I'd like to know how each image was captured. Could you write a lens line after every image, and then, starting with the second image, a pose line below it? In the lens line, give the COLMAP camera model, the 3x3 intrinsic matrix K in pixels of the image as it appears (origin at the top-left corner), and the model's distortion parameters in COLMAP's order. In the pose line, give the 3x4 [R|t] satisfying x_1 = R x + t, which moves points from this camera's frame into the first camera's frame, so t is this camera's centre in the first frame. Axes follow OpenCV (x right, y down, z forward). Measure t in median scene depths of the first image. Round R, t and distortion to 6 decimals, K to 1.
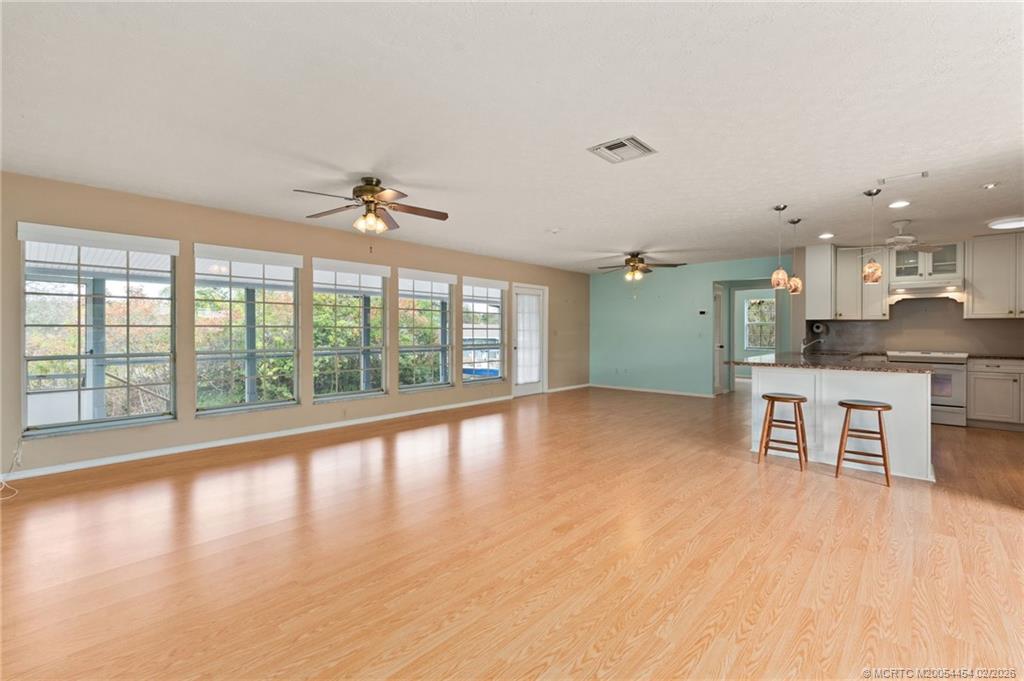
lens RADIAL K [[449.2, 0, 512.3], [0, 449.2, 333.6], [0, 0, 1]] dist [-0.008030, 0.000754]
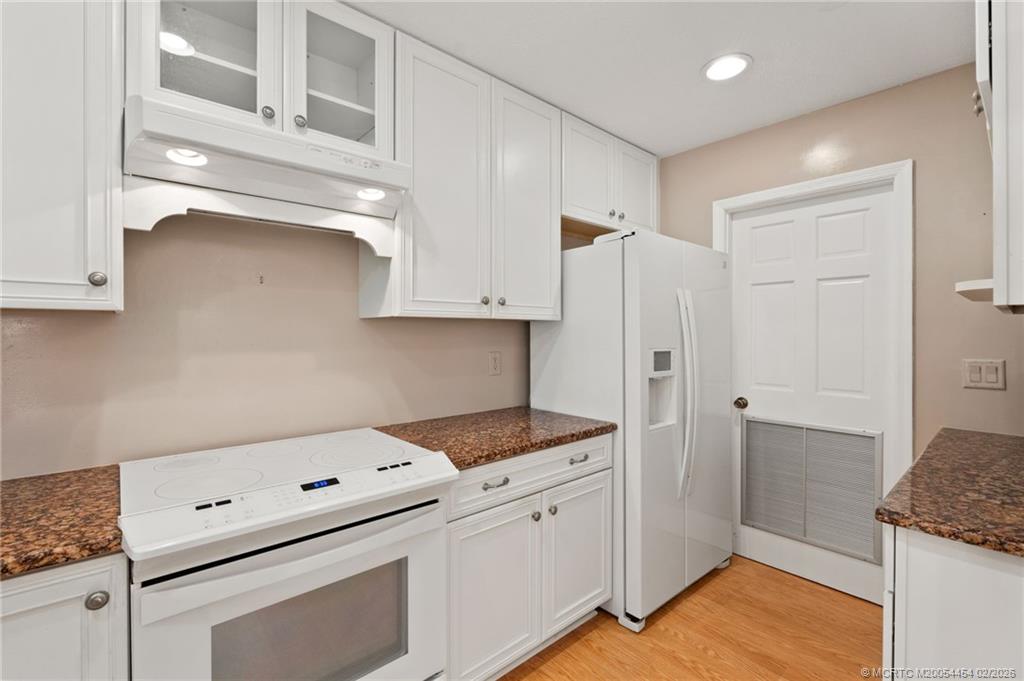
lens RADIAL K [[449.2, 0, 510.7], [0, 449.2, 334.7], [0, 0, 1]] dist [-0.008030, 0.000754]
pose [[0.114512, -0.005017, 0.993409, 0.676159], [0.010990, 0.999932, 0.003783, -0.020174], [-0.993361, 0.010484, 0.114559, 0.818178]]
